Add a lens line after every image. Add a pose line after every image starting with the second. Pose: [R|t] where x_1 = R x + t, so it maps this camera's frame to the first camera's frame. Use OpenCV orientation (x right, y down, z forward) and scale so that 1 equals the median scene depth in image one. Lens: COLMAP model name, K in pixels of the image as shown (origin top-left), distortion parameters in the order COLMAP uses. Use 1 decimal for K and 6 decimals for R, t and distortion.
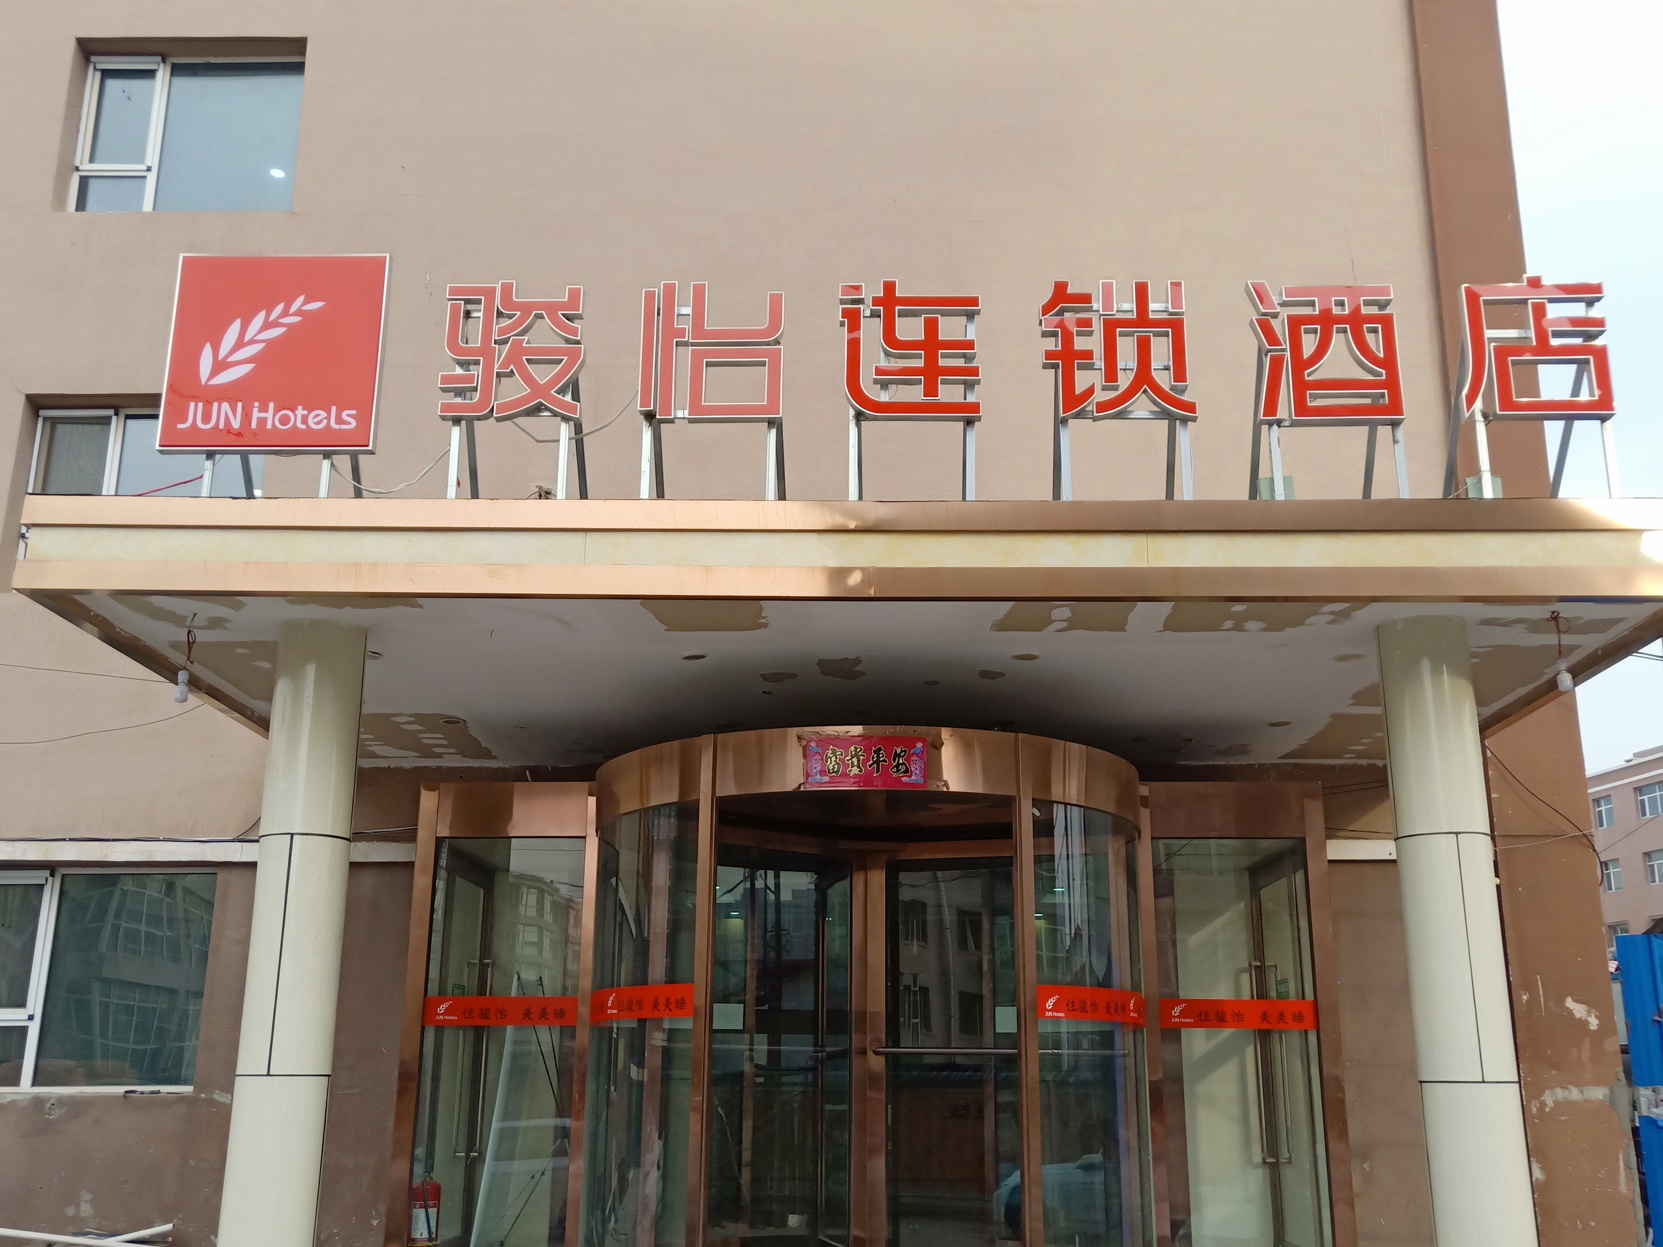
lens RADIAL K [[1640.9, 0, 852.5], [0, 1640.9, 622.7], [0, 0, 1]] dist [0.048629, -0.009824]
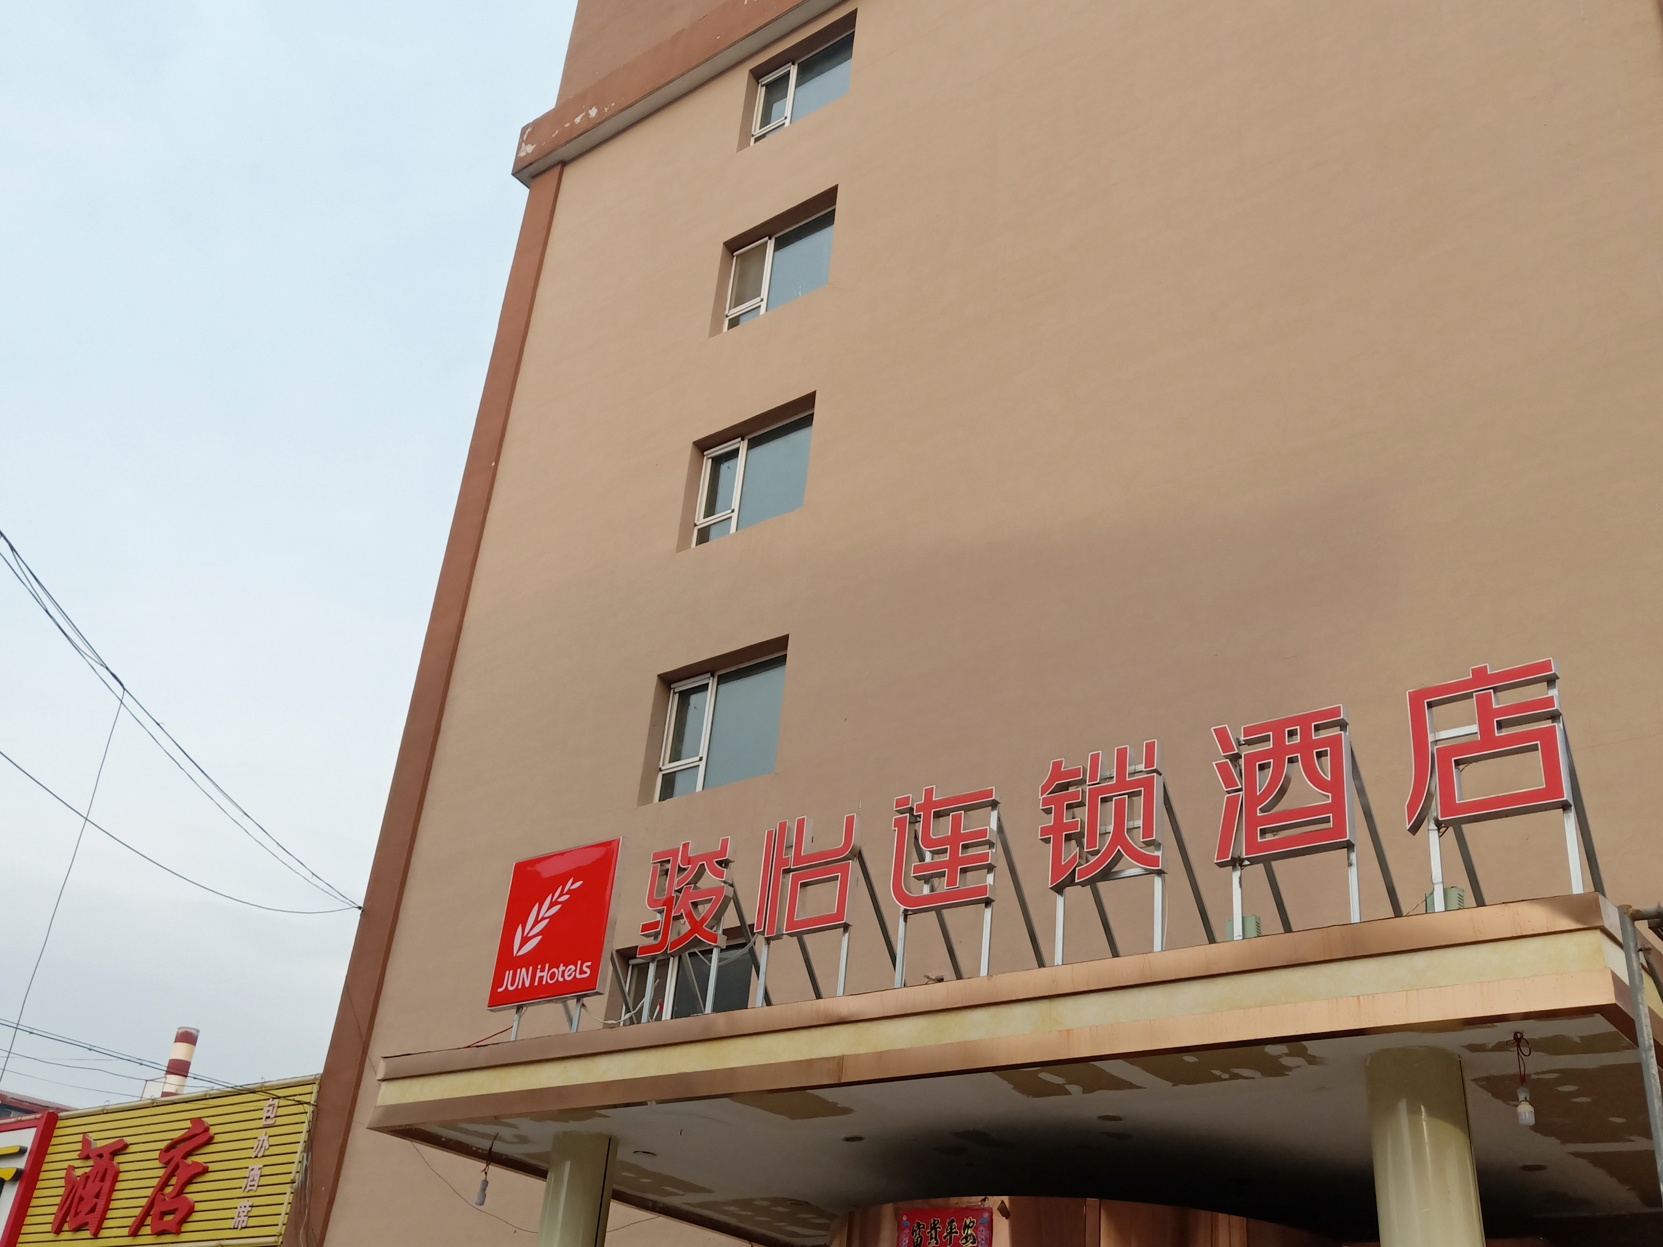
lens RADIAL K [[1640.9, 0, 852.5], [0, 1640.9, 622.7], [0, 0, 1]] dist [0.048629, -0.009824]
pose [[0.807792, -0.235498, -0.540382, 0.632964], [0.089163, 0.954996, -0.282901, 0.003081], [0.582686, 0.180343, 0.792435, 0.031891]]
